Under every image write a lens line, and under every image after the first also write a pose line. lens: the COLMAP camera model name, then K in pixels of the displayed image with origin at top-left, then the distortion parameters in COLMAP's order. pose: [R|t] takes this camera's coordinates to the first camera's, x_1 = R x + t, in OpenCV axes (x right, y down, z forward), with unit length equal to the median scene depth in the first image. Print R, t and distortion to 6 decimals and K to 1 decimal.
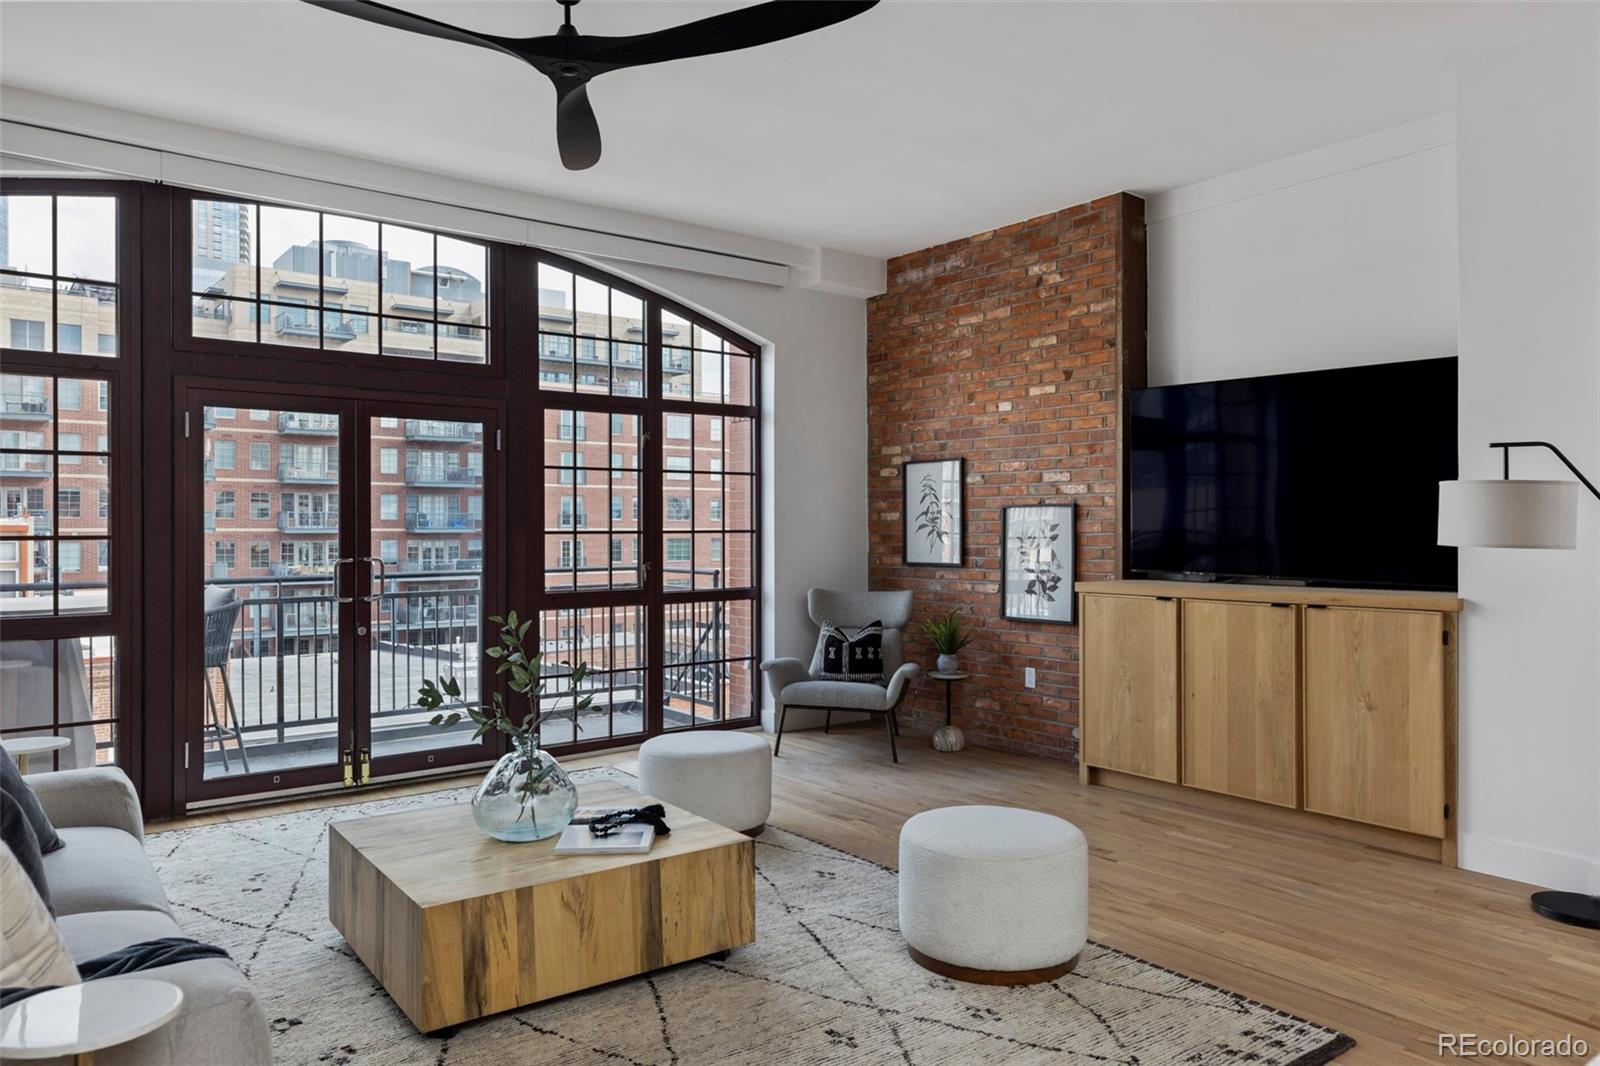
lens RADIAL K [[1085.2, 0, 804.6], [0, 1085.2, 533.0], [0, 0, 1]] dist [0.009487, 0.004300]
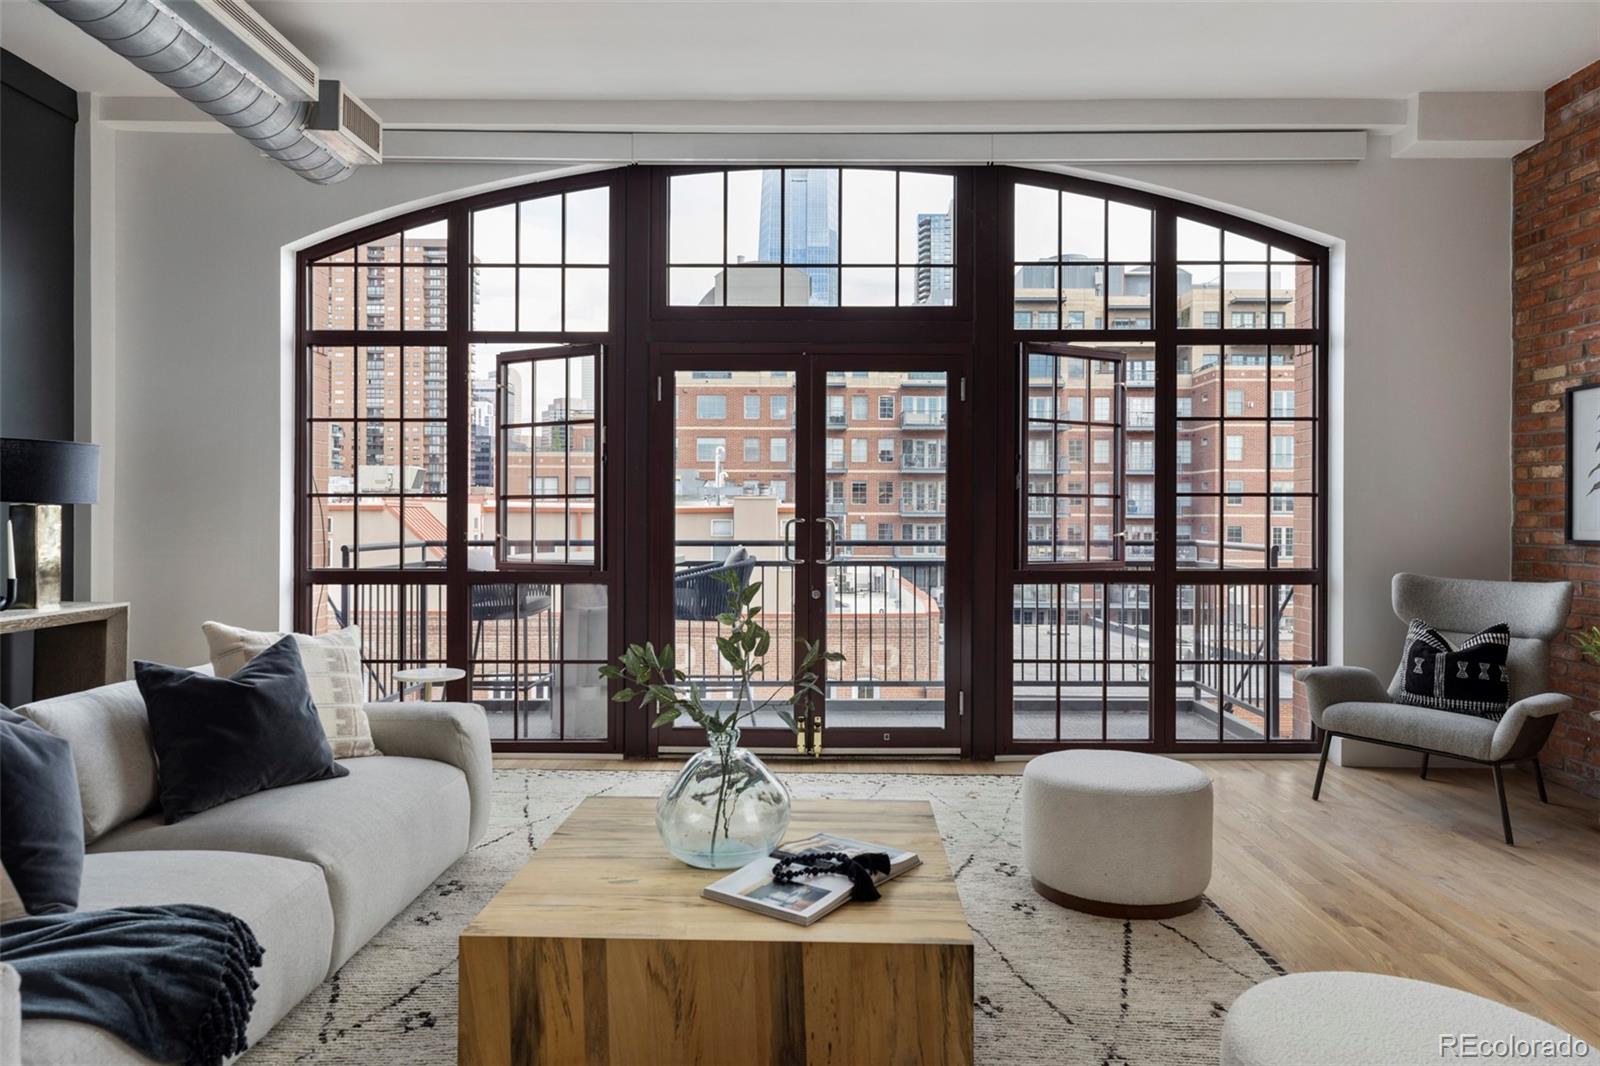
lens RADIAL K [[1015.5, 0, 805.1], [0, 1015.5, 516.2], [0, 0, 1]] dist [0.009230, 0.000559]
pose [[0.785006, 0.005818, -0.619461, 0.140293], [-0.008461, 0.999963, -0.001330, 0.021514], [0.619431, 0.006286, 0.785026, 0.280388]]
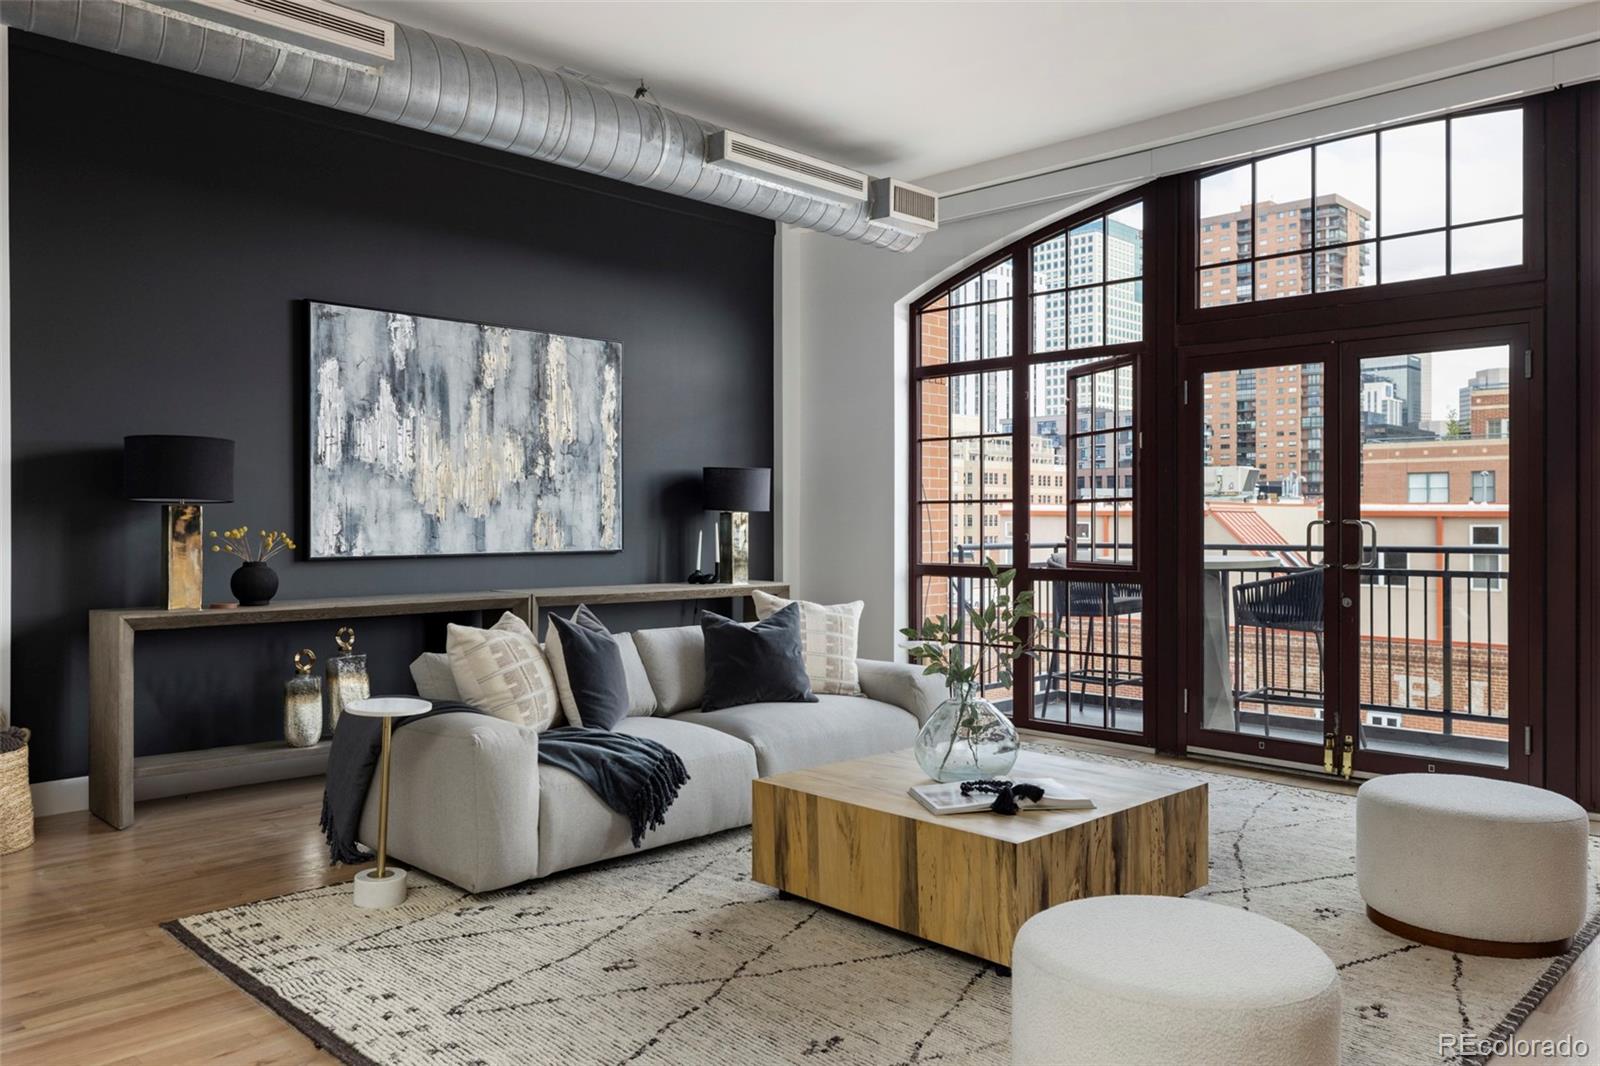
lens RADIAL K [[1164.3, 0, 801.9], [0, 1164.3, 527.4], [0, 0, 1]] dist [0.001832, 0.001630]
pose [[0.133154, 0.009021, -0.991054, 0.466061], [-0.005369, 0.999950, 0.008381, 0.022542], [0.991081, 0.004205, 0.133196, 0.423840]]
